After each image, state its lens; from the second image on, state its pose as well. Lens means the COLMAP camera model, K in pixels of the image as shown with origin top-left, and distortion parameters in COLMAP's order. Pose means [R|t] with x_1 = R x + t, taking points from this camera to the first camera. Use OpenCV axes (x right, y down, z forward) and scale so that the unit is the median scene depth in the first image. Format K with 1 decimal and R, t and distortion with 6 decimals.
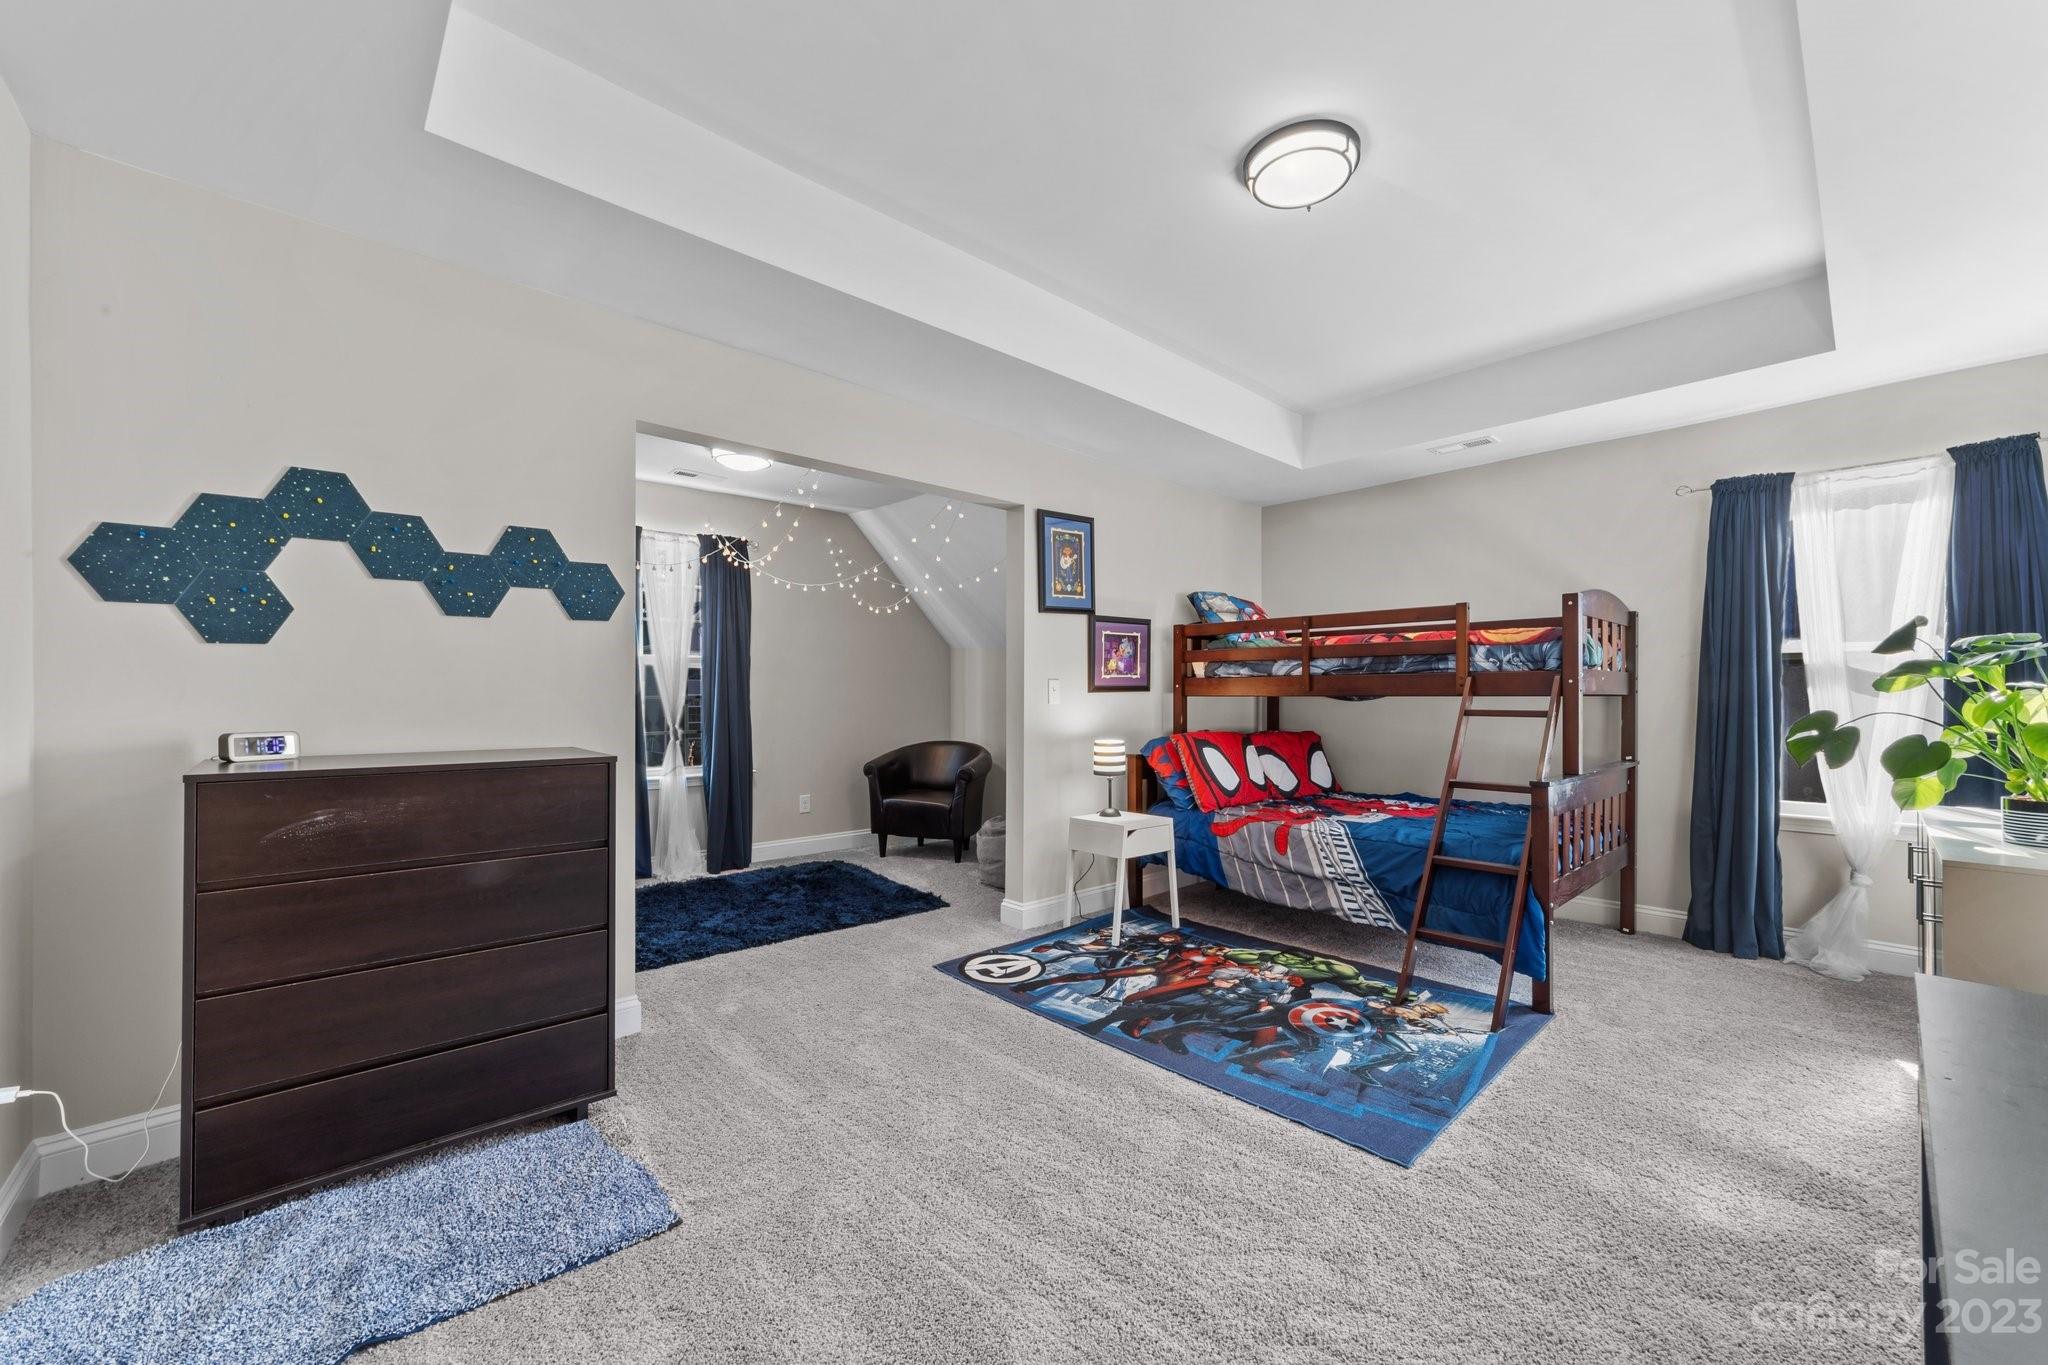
lens RADIAL K [[790.9, 0, 1030.0], [0, 790.9, 695.7], [0, 0, 1]] dist [-0.002961, 0.000191]
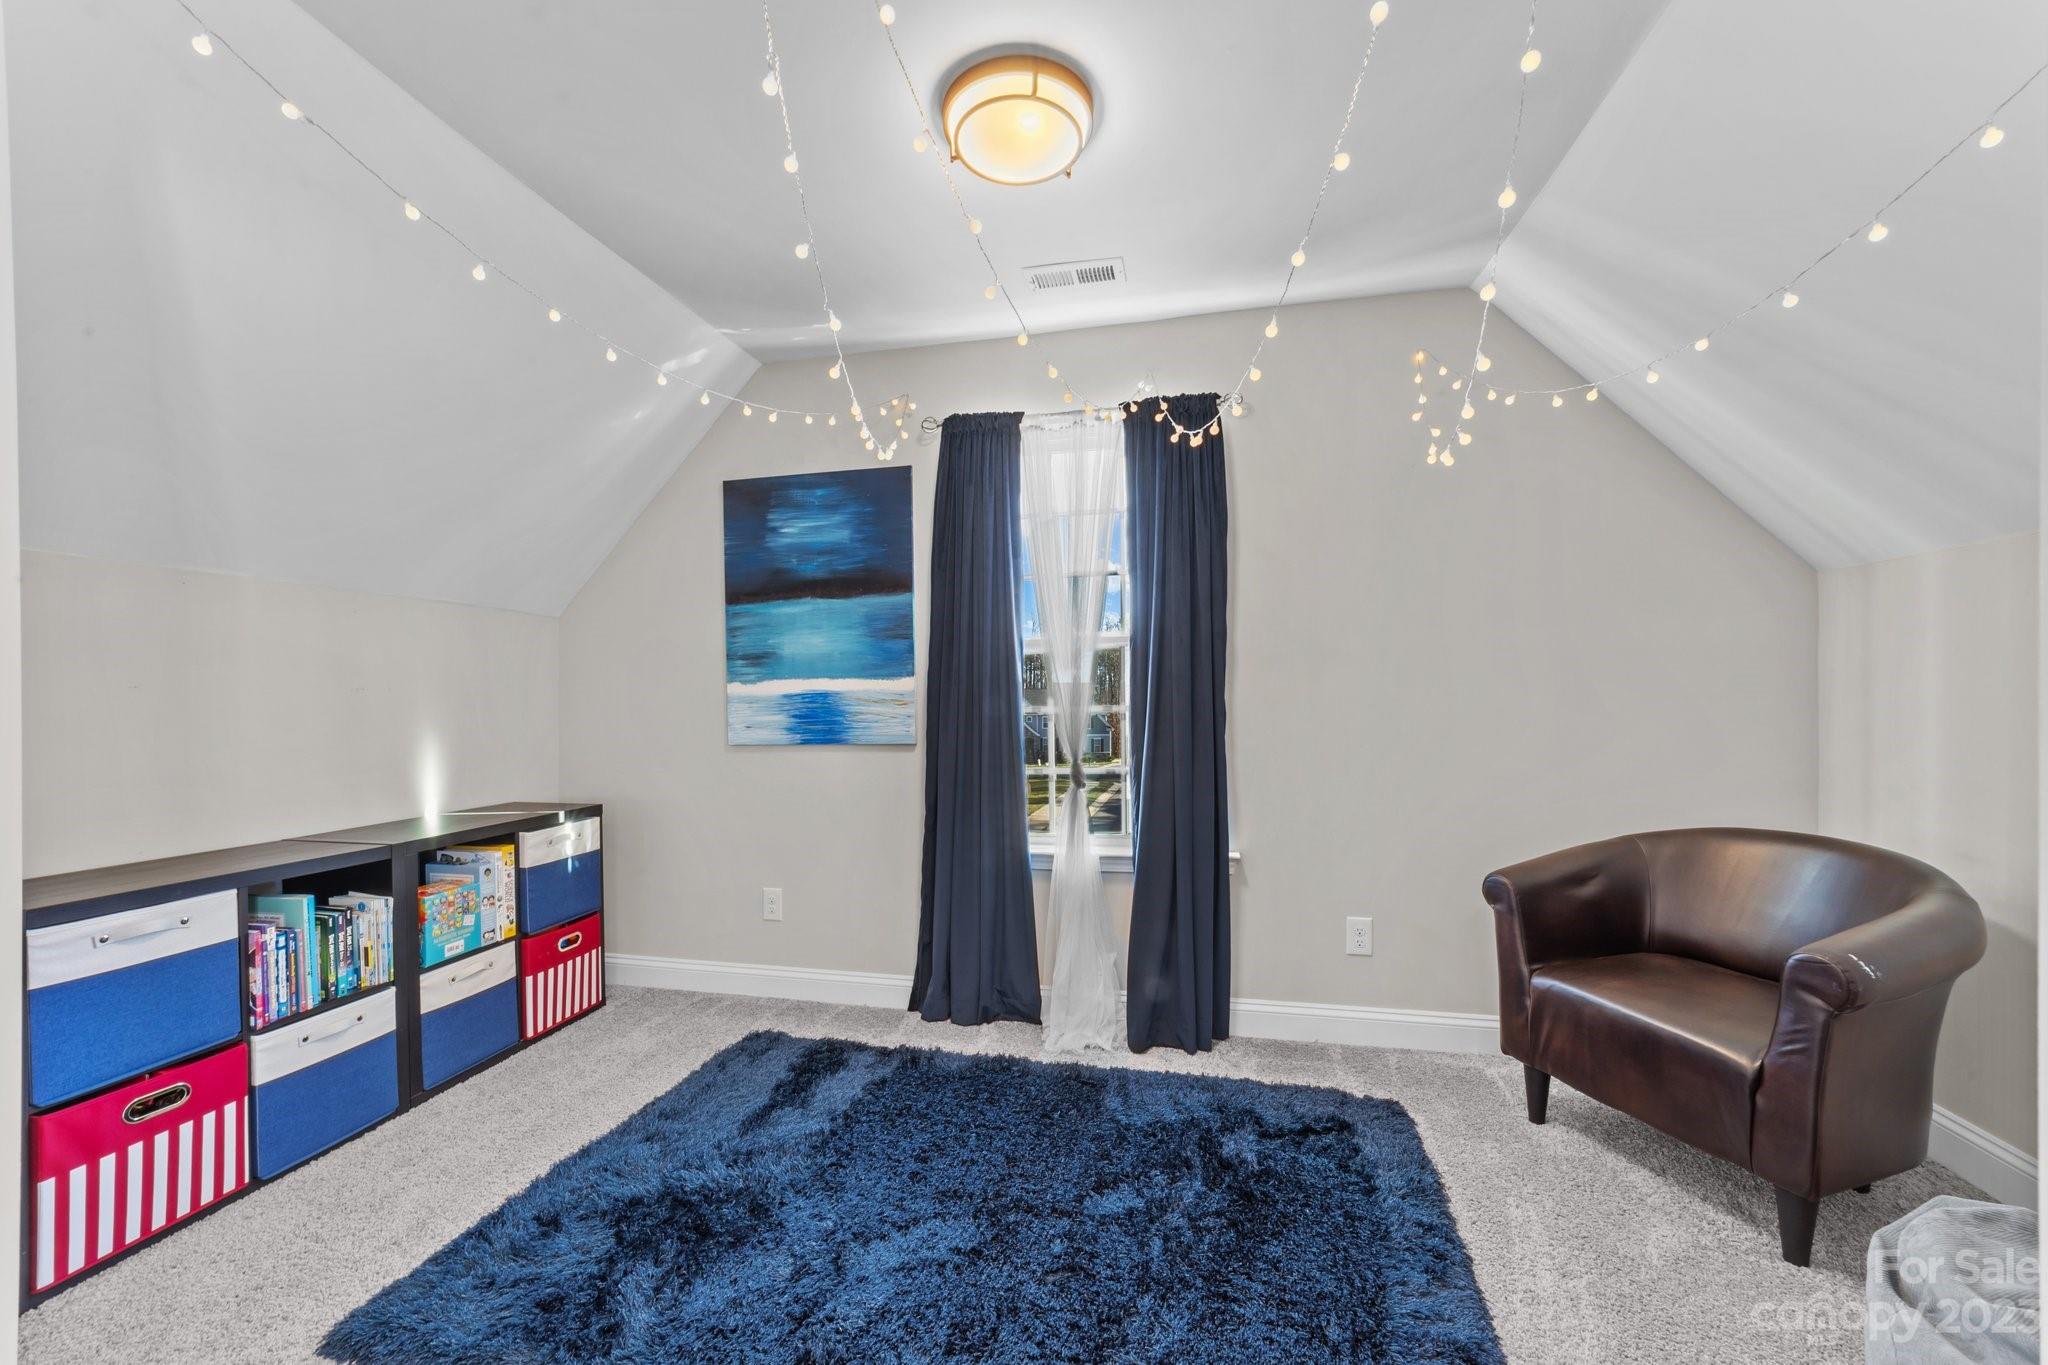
lens RADIAL K [[790.9, 0, 1040.1], [0, 790.9, 701.4], [0, 0, 1]] dist [-0.002961, 0.000191]
pose [[0.569105, -0.007169, -0.822234, -0.009755], [0.007738, 0.999964, -0.003363, 0.000012], [0.822229, -0.004449, 0.569140, 0.592106]]
